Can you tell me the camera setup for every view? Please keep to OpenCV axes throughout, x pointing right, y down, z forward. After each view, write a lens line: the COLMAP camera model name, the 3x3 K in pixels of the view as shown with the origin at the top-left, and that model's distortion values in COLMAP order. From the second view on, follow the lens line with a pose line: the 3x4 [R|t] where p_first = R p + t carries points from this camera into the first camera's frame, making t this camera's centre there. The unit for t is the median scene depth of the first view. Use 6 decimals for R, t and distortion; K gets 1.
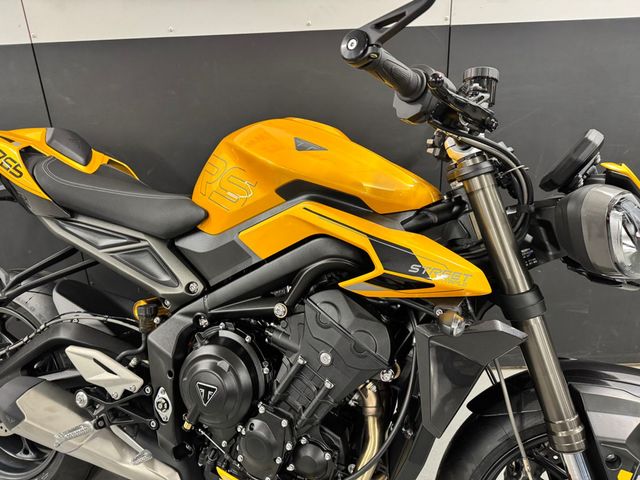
lens RADIAL K [[446.4, 0, 320.0], [0, 446.4, 240.0], [0, 0, 1]] dist [0.099400, -0.167325]
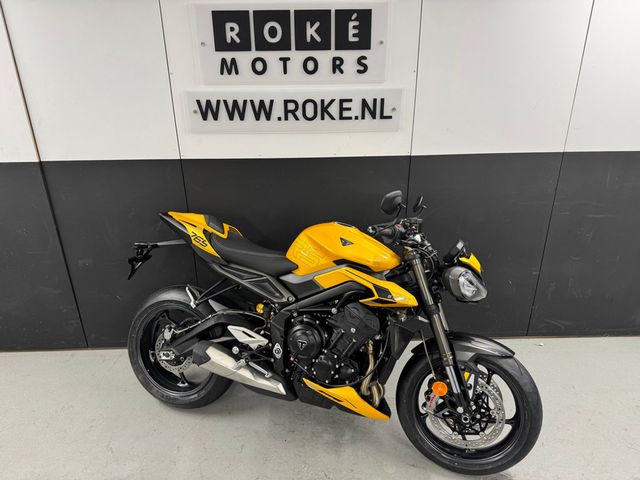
lens RADIAL K [[446.4, 0, 320.0], [0, 446.4, 240.0], [0, 0, 1]] dist [0.099400, -0.167325]
pose [[0.998594, 0.009537, 0.052144, -0.281669], [-0.011459, 0.999261, 0.036676, -0.297951], [-0.051755, -0.037222, 0.997966, -1.330635]]
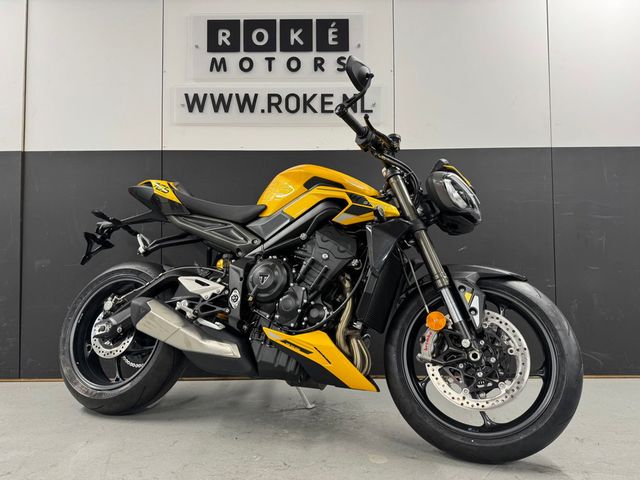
lens RADIAL K [[446.4, 0, 320.0], [0, 446.4, 240.0], [0, 0, 1]] dist [0.099400, -0.167325]
pose [[0.999388, 0.033626, 0.009651, -0.030575], [-0.027105, 0.918692, -0.394043, 0.929289], [-0.022117, 0.393541, 0.919041, -0.831836]]
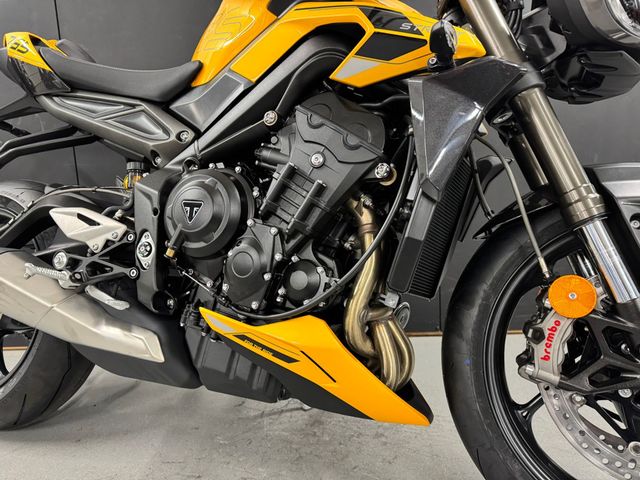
lens RADIAL K [[446.4, 0, 320.0], [0, 446.4, 240.0], [0, 0, 1]] dist [0.099400, -0.167325]
pose [[0.999882, -0.005705, -0.014288, 0.028800], [0.002841, 0.981203, -0.192956, 0.573862], [0.015120, 0.192892, 0.981103, 0.095212]]
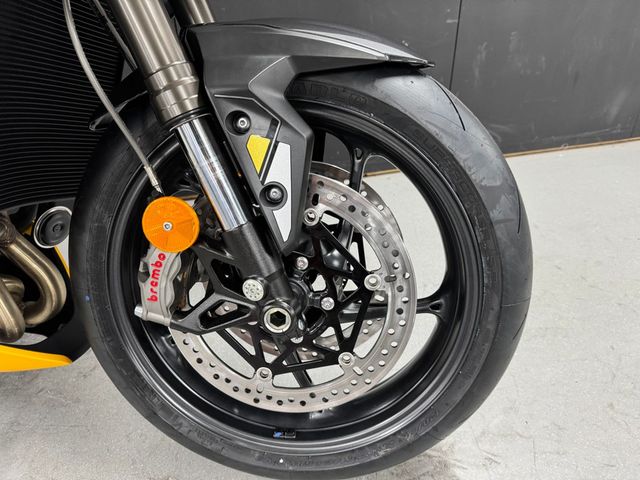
lens RADIAL K [[446.4, 0, 320.0], [0, 446.4, 240.0], [0, 0, 1]] dist [0.099400, -0.167325]
pose [[0.960761, -0.132394, 0.243742, 0.482207], [0.082208, 0.975168, 0.205644, 0.437744], [-0.264915, -0.177537, 0.947787, 0.270932]]
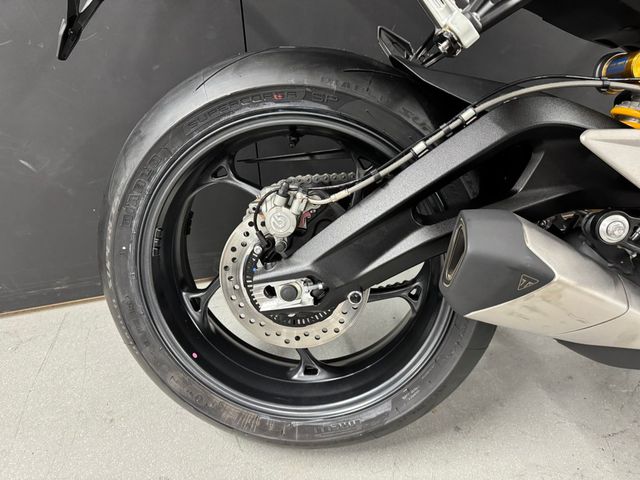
lens RADIAL K [[446.4, 0, 320.0], [0, 446.4, 240.0], [0, 0, 1]] dist [0.099400, -0.167325]
pose [[0.953897, -0.128126, 0.271413, -1.176445], [0.076889, 0.978444, 0.191664, 0.275620], [-0.290120, -0.161959, 0.943186, 0.684445]]
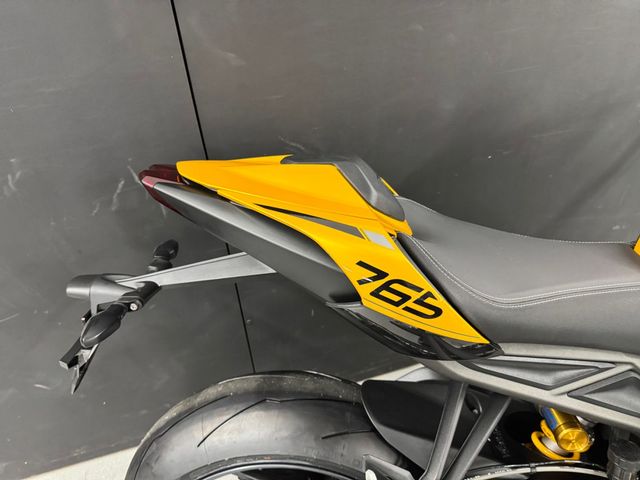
lens RADIAL K [[446.4, 0, 320.0], [0, 446.4, 240.0], [0, 0, 1]] dist [0.099400, -0.167325]
pose [[0.947884, -0.177630, 0.264507, -1.057342], [0.081011, 0.937254, 0.339106, -0.467655], [-0.308146, -0.300005, 0.902797, 0.718728]]
